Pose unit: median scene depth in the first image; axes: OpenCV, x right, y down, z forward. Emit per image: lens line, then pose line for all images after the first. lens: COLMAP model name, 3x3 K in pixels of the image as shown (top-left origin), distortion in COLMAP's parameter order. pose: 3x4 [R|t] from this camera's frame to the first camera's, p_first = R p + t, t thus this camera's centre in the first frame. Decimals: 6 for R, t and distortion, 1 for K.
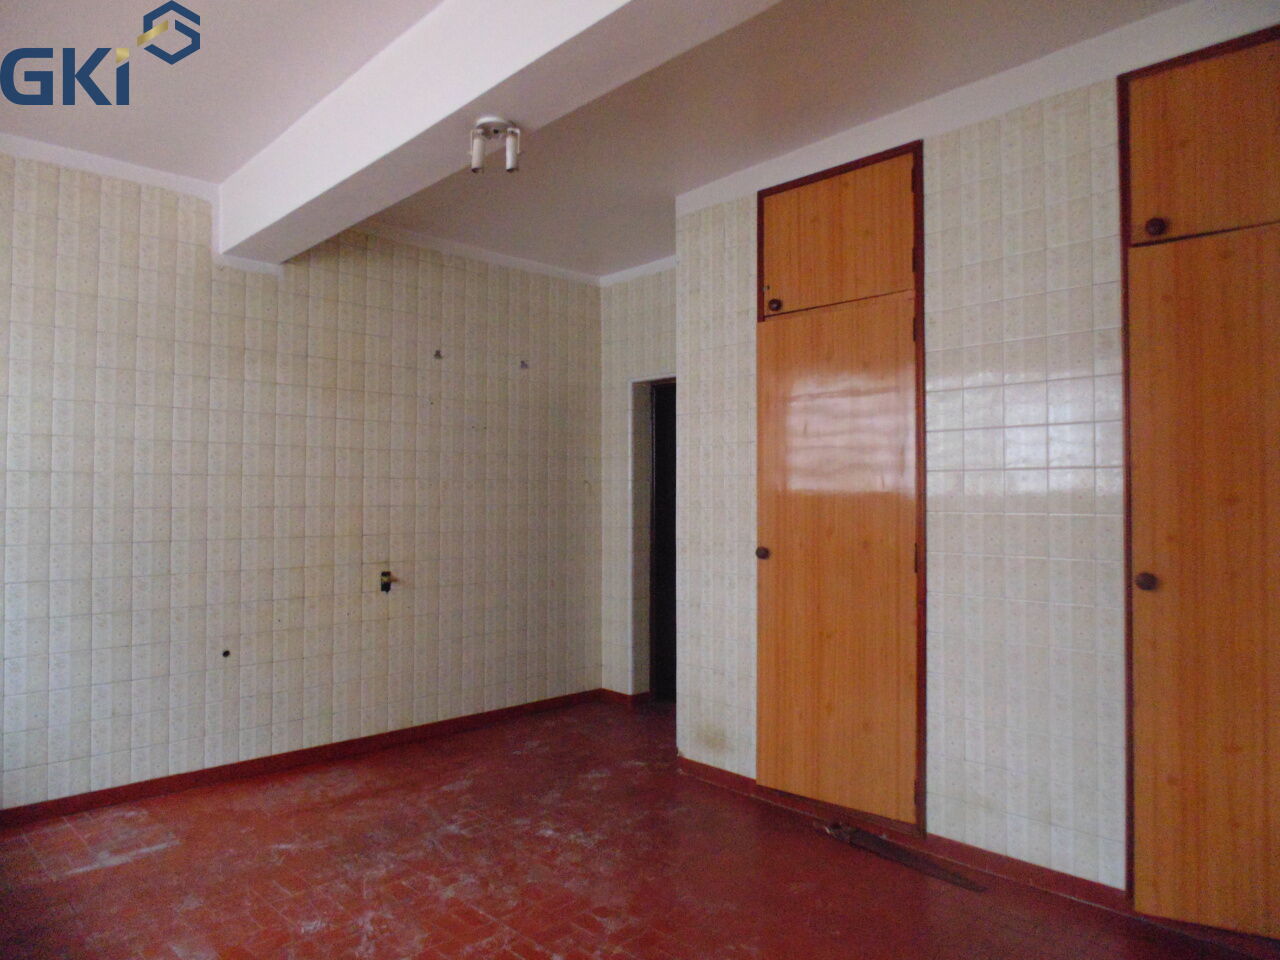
lens RADIAL K [[832.2, 0, 642.1], [0, 832.2, 482.3], [0, 0, 1]] dist [-0.030206, 0.002073]
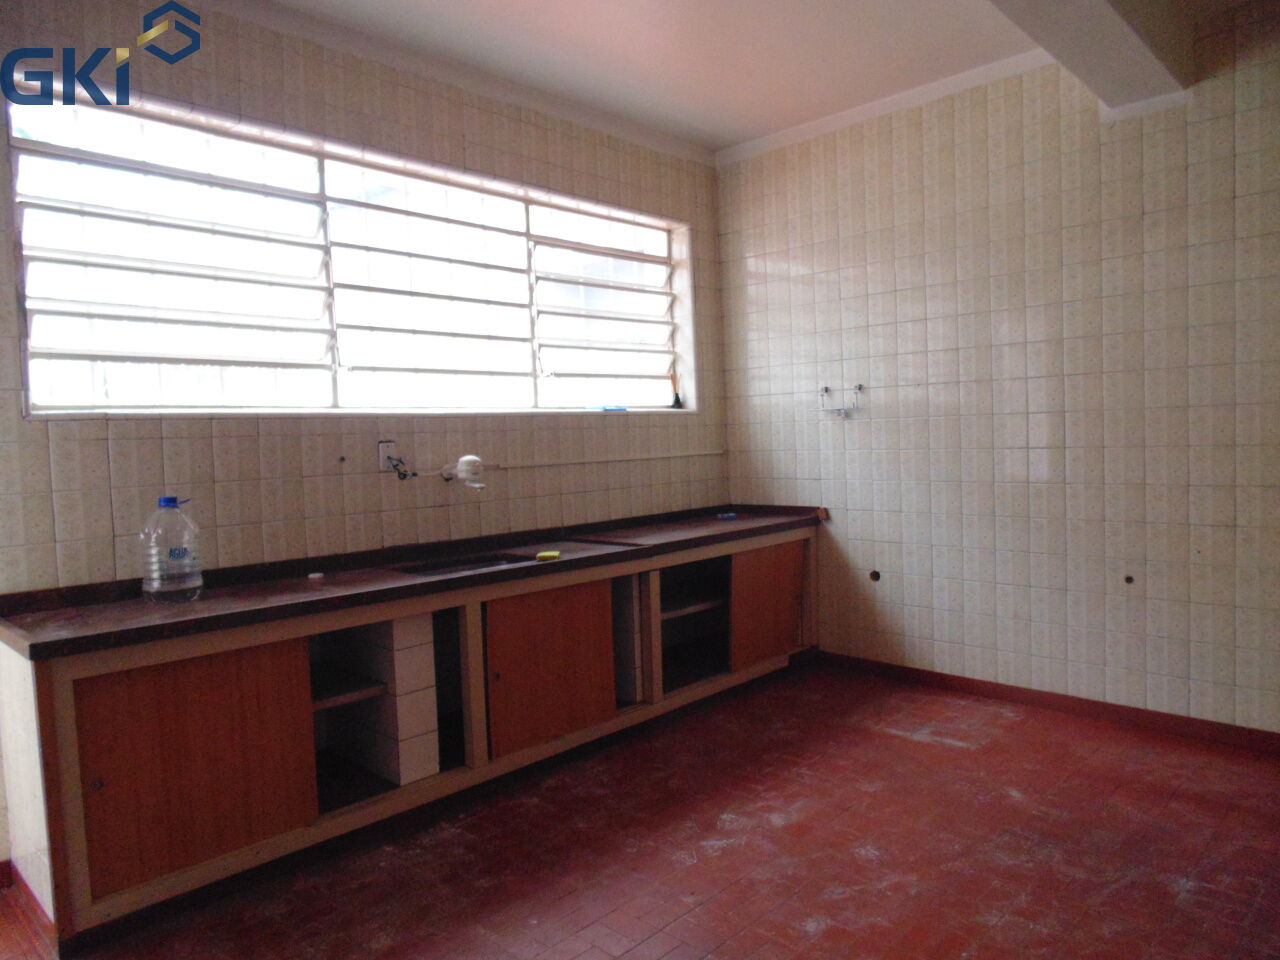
lens RADIAL K [[832.2, 0, 642.1], [0, 832.2, 479.1], [0, 0, 1]] dist [-0.030206, 0.002073]
pose [[0.027281, 0.050231, -0.998365, 0.386741], [0.051588, 0.997335, 0.051589, 0.038182], [0.998296, -0.052911, 0.024617, 0.555801]]
